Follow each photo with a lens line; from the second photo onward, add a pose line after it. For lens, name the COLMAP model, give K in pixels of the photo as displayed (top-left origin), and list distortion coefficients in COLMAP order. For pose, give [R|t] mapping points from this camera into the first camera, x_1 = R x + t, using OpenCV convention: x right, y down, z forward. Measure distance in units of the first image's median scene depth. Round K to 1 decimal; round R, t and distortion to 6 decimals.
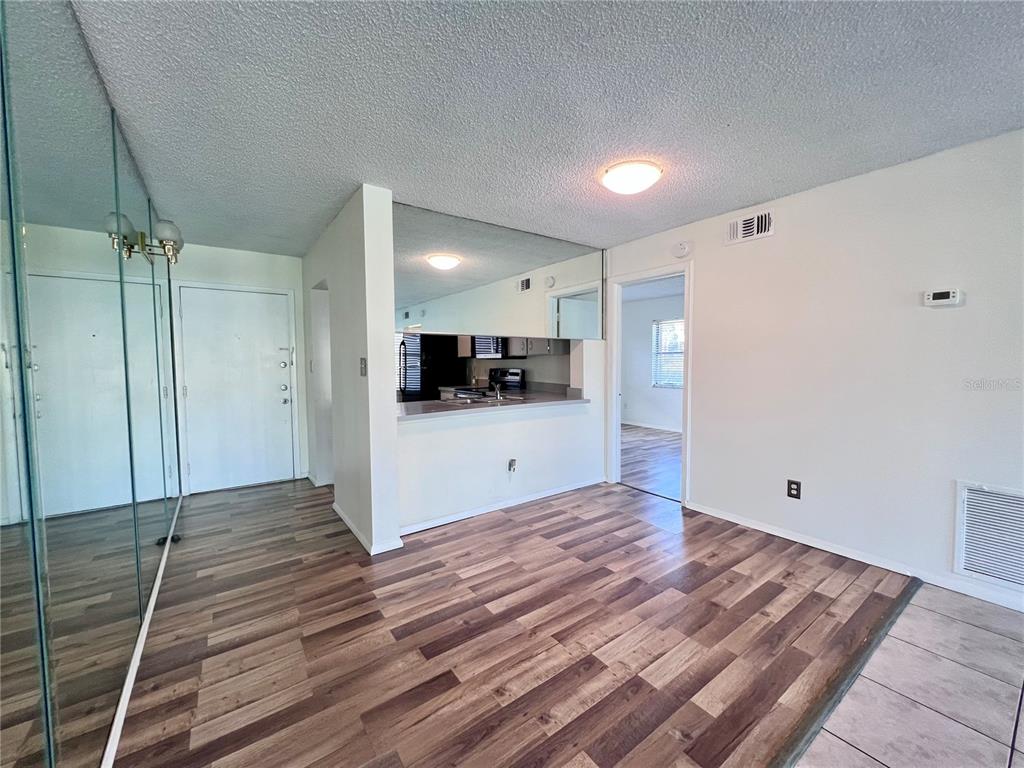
lens RADIAL K [[406.8, 0, 512.0], [0, 406.8, 384.0], [0, 0, 1]] dist [-0.001847, -0.000711]
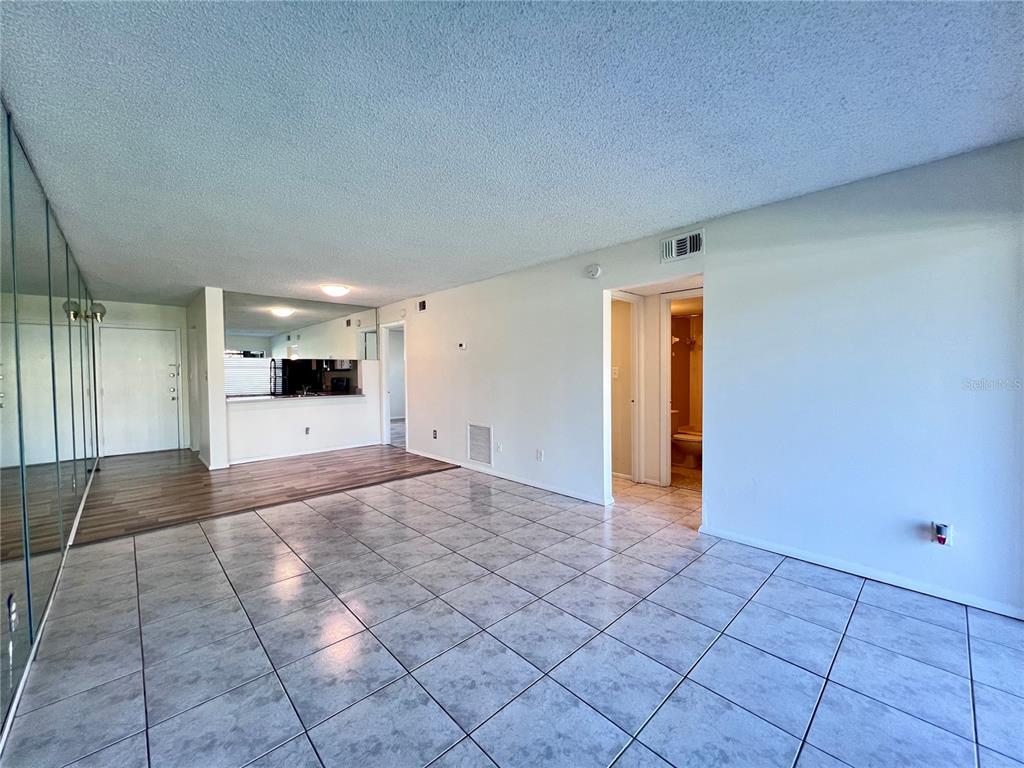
lens RADIAL K [[406.8, 0, 512.0], [0, 406.8, 384.0], [0, 0, 1]] dist [-0.001847, -0.000711]
pose [[0.990713, -0.005482, 0.135857, 0.508634], [0.008893, 0.999660, -0.024518, 0.035655], [-0.135676, 0.025498, 0.990425, -0.706488]]
